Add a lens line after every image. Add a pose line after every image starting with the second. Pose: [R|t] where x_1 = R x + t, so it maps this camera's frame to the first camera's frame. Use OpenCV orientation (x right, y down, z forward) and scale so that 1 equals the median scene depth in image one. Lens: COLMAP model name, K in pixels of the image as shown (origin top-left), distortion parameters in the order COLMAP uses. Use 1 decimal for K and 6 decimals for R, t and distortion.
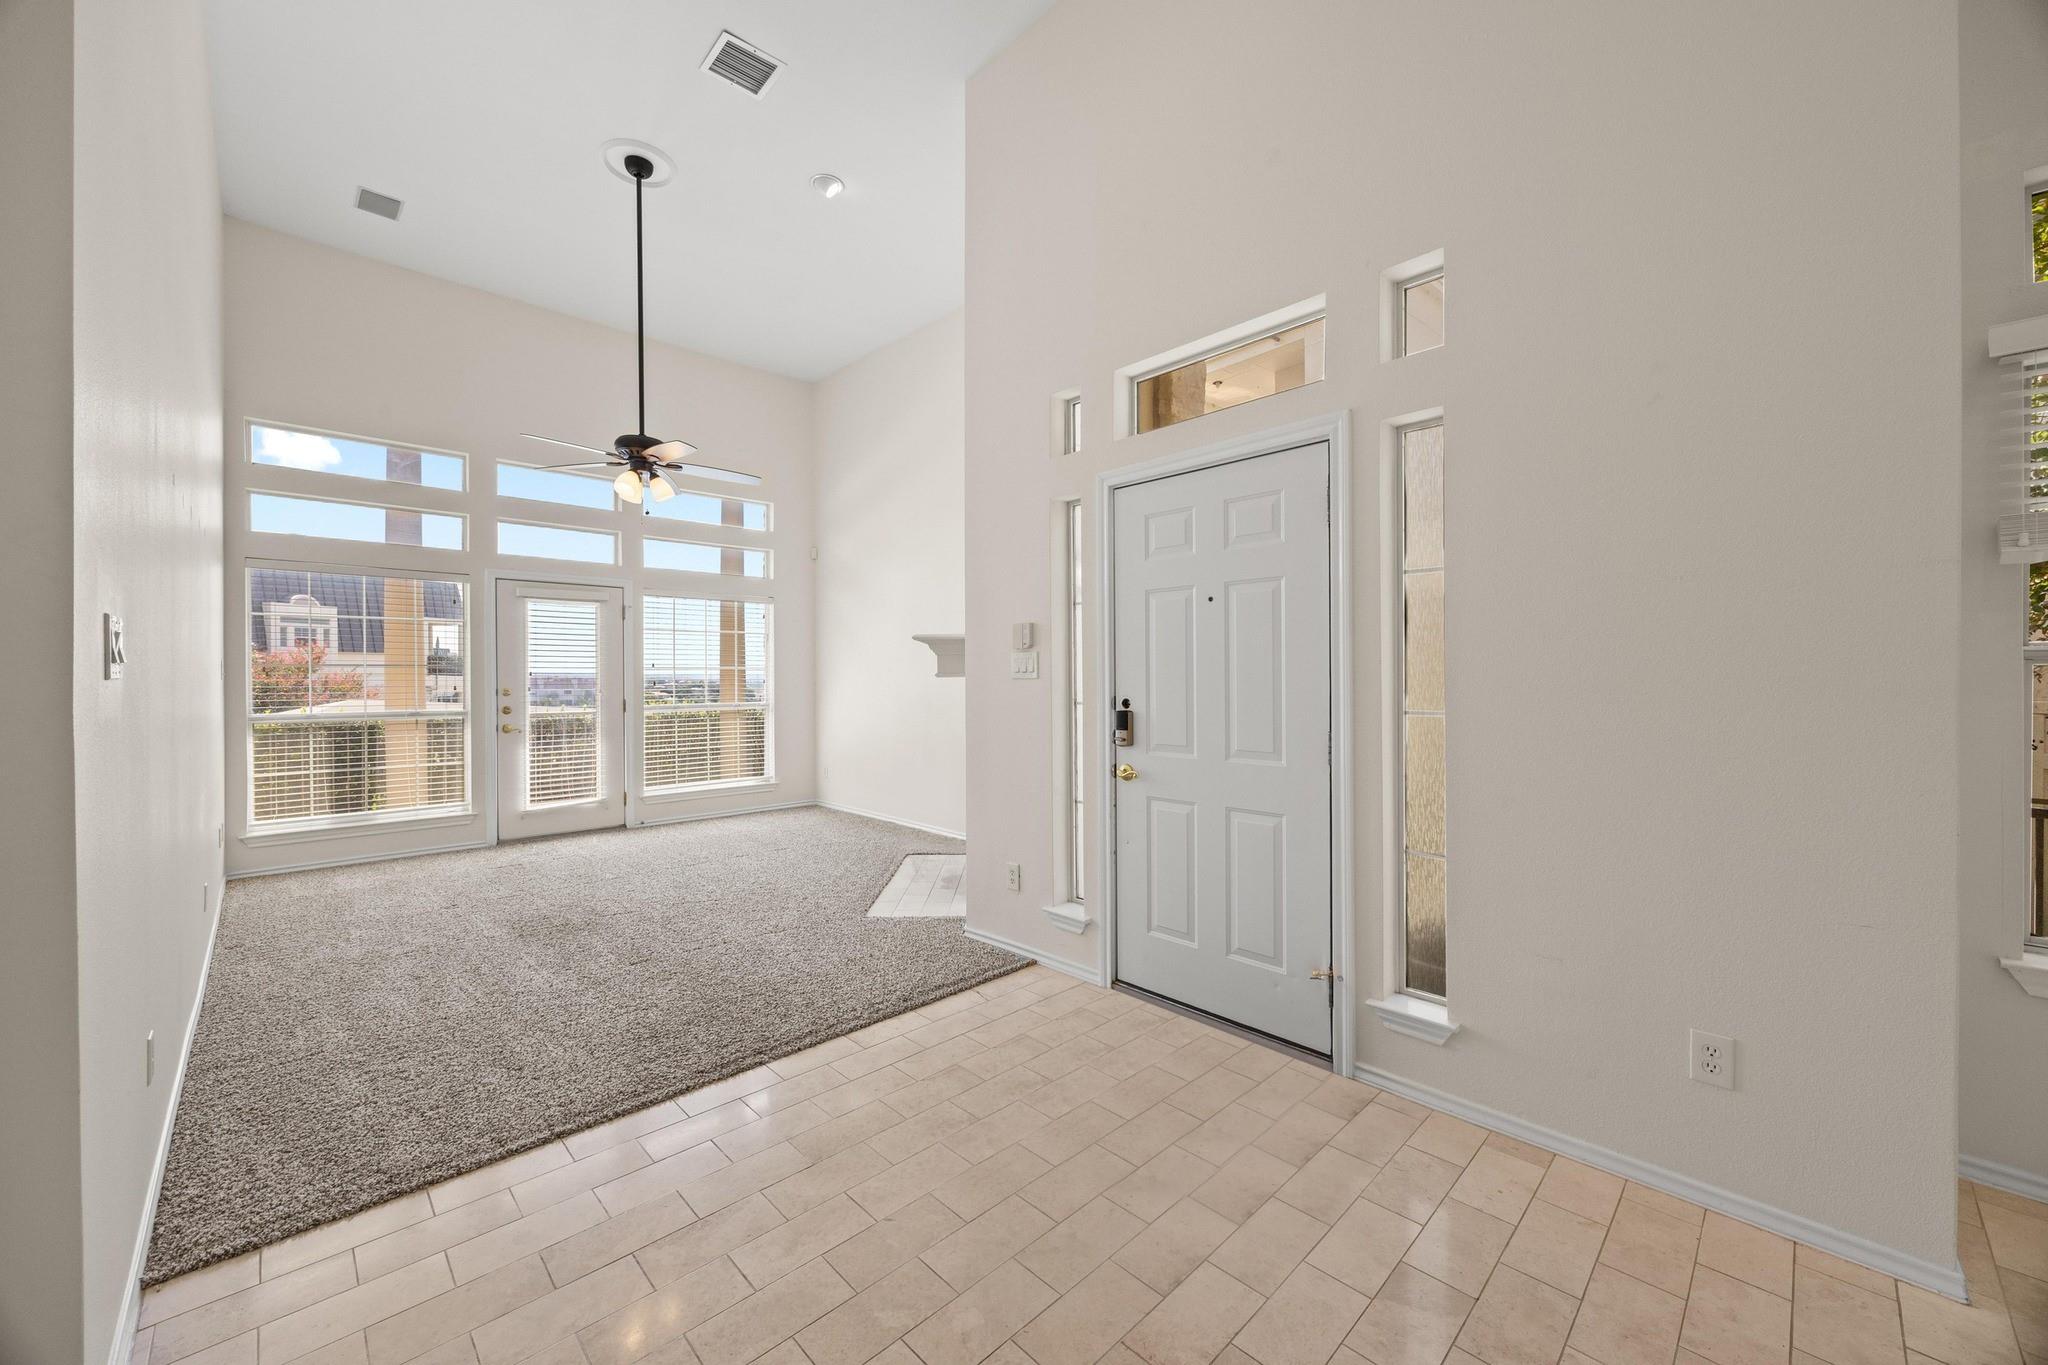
lens RADIAL K [[773.3, 0, 1025.5], [0, 773.3, 679.3], [0, 0, 1]] dist [-0.002870, 0.000217]
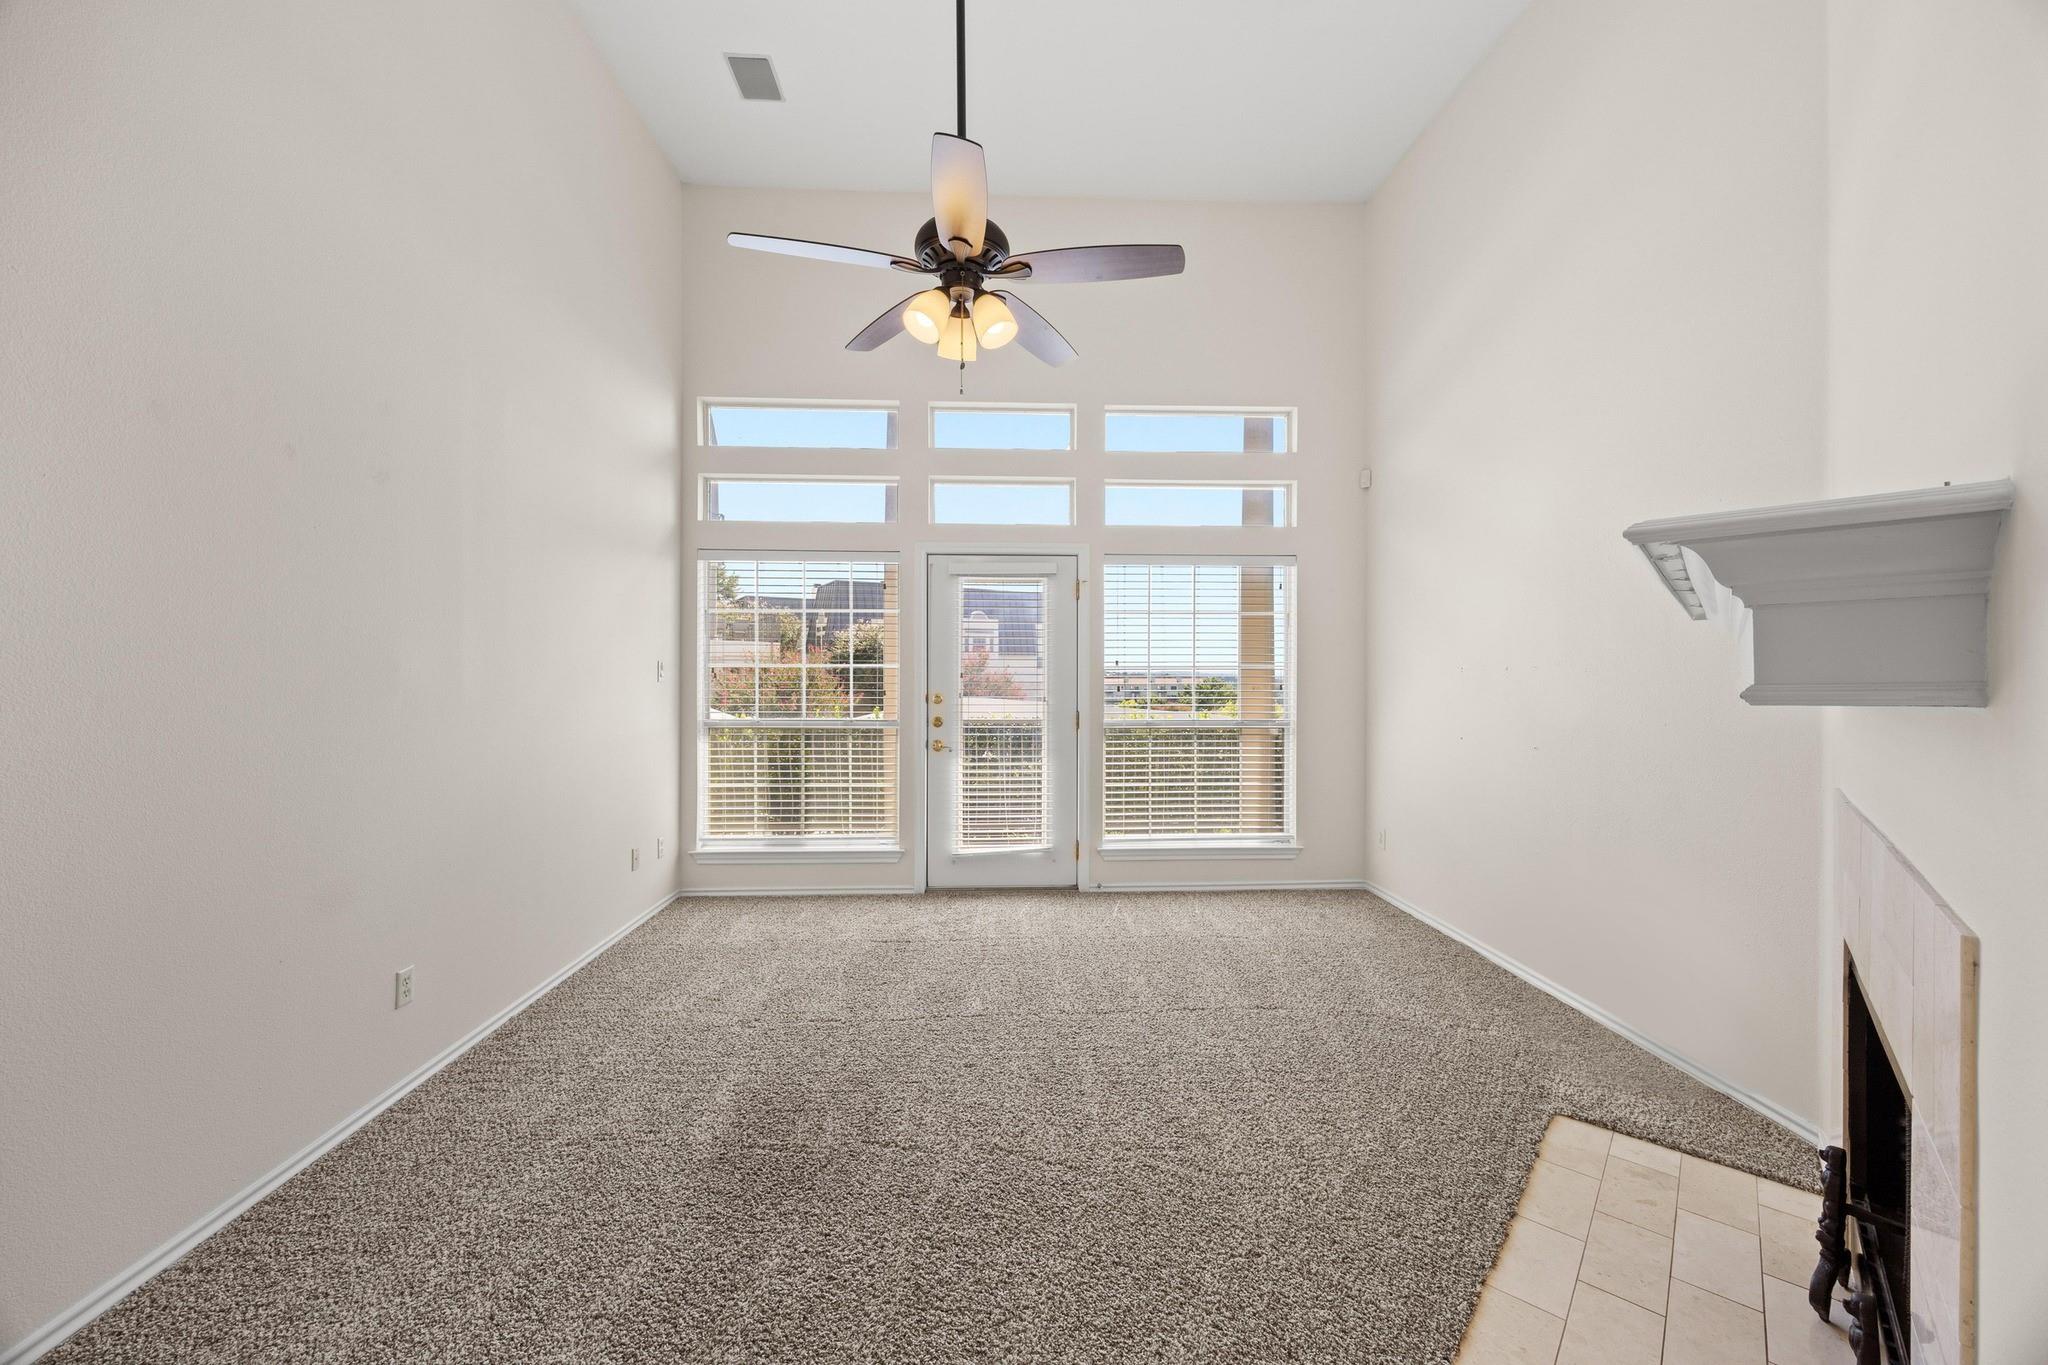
lens RADIAL K [[773.3, 0, 1032.4], [0, 773.3, 681.4], [0, 0, 1]] dist [-0.002870, 0.000217]
pose [[0.752304, 0.008852, -0.658757, -0.102697], [-0.006802, 0.999961, 0.005669, -0.007213], [0.658781, 0.000216, 0.752335, 0.566800]]
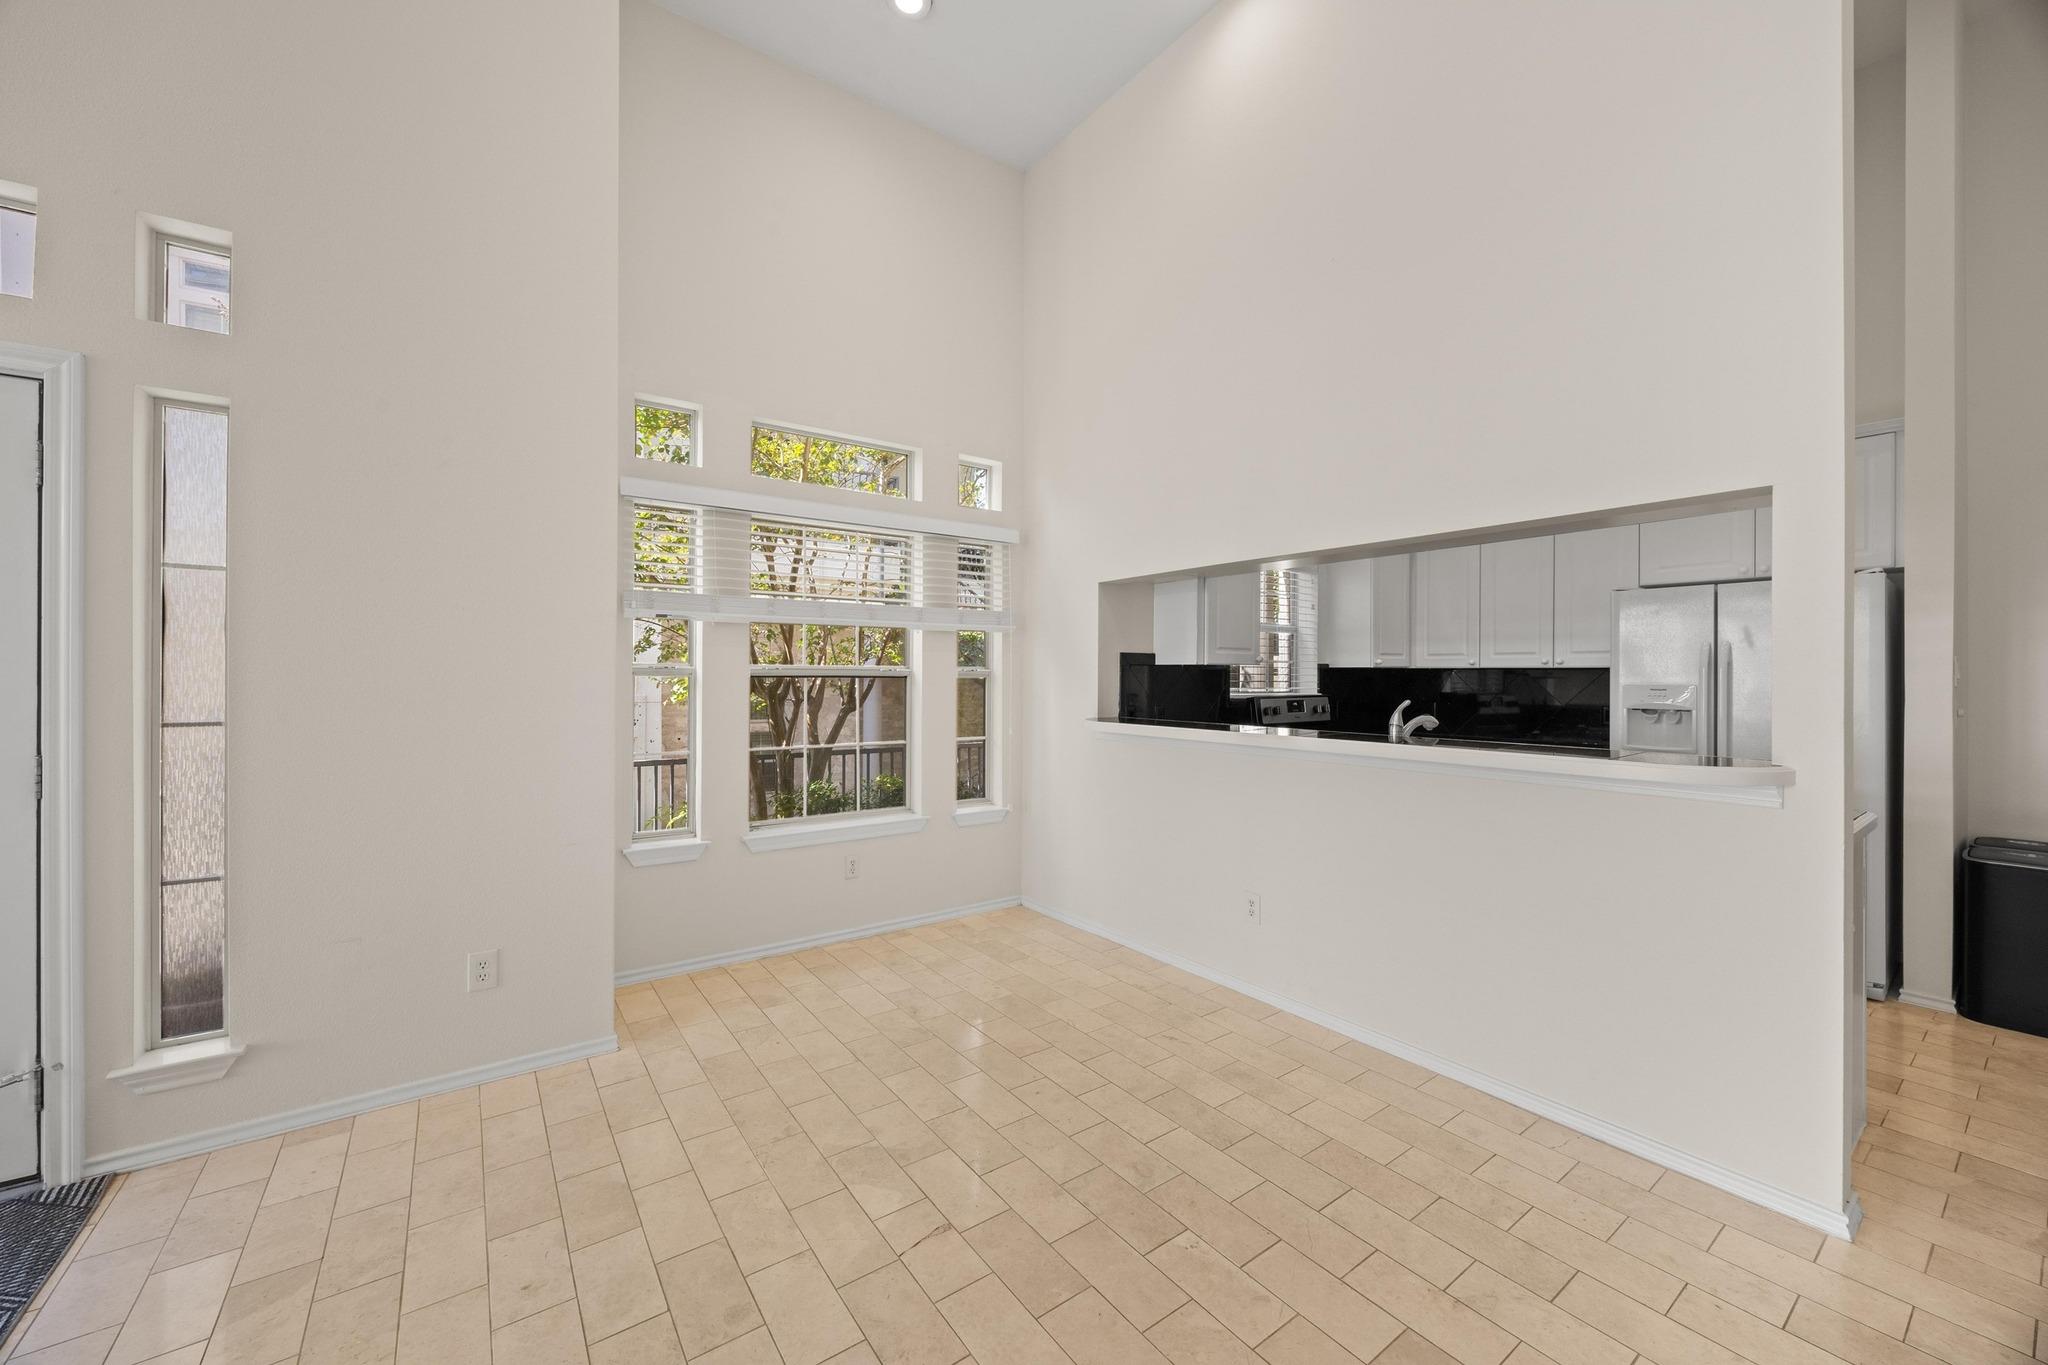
lens RADIAL K [[773.3, 0, 1020.3], [0, 773.3, 680.2], [0, 0, 1]] dist [-0.002870, 0.000217]
pose [[0.140624, 0.000503, 0.990063, -0.117600], [-0.003137, 0.999995, -0.000063, -0.005502], [-0.990058, -0.003097, 0.140625, -0.042160]]
